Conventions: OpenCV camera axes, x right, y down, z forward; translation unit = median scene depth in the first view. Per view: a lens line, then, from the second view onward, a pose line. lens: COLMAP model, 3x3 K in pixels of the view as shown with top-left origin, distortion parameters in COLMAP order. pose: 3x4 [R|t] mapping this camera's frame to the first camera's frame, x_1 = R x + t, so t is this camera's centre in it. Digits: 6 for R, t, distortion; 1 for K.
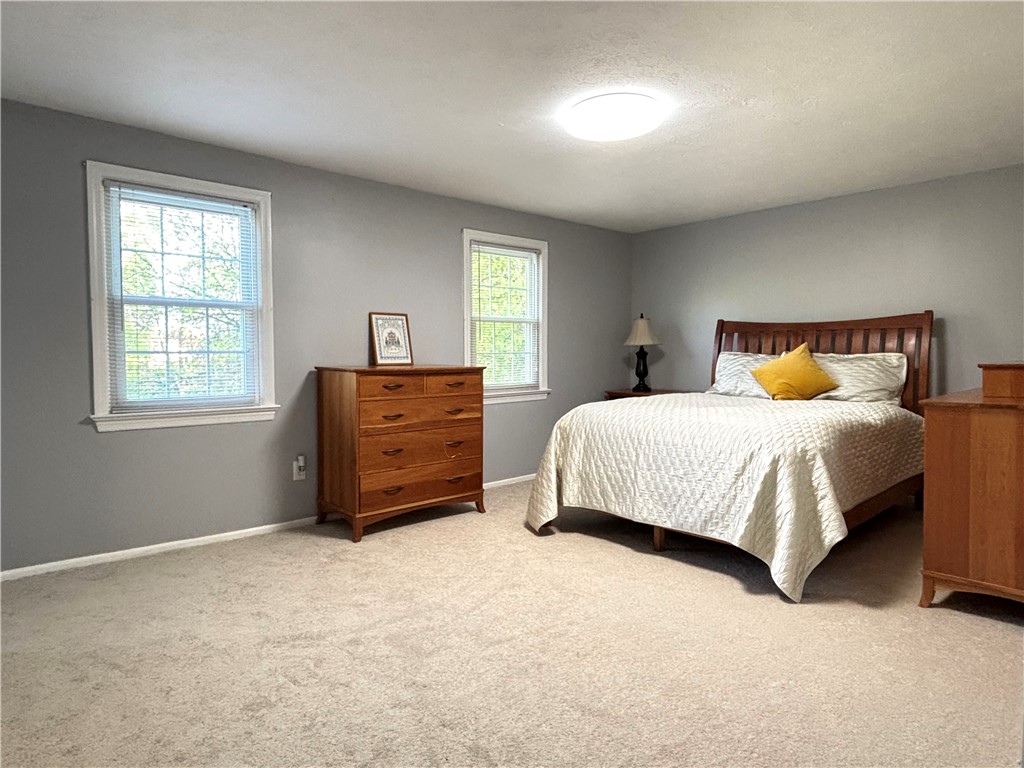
lens RADIAL K [[597.7, 0, 506.9], [0, 597.7, 364.6], [0, 0, 1]] dist [0.002162, -0.008981]
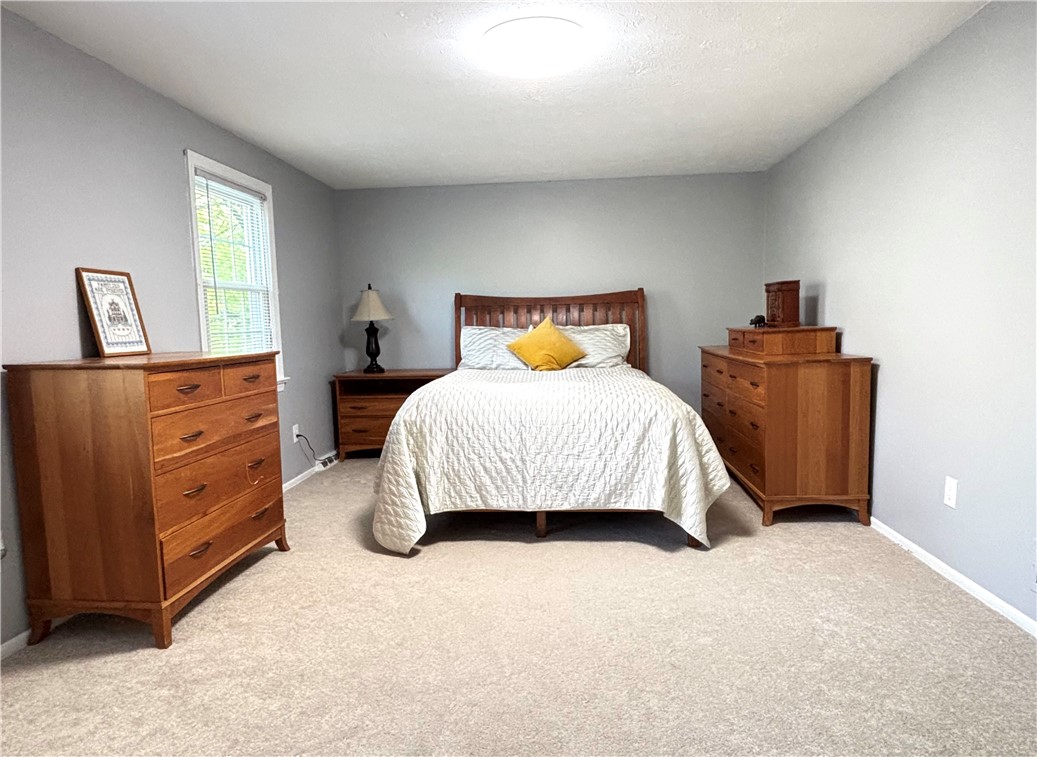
lens RADIAL K [[624.4, 0, 522.2], [0, 624.4, 376.2], [0, 0, 1]] dist [0.013639, -0.012083]
pose [[0.728213, -0.071802, 0.681579, -0.349303], [0.034752, 0.997086, 0.067911, -0.007678], [-0.684469, -0.025768, 0.728586, 0.256452]]
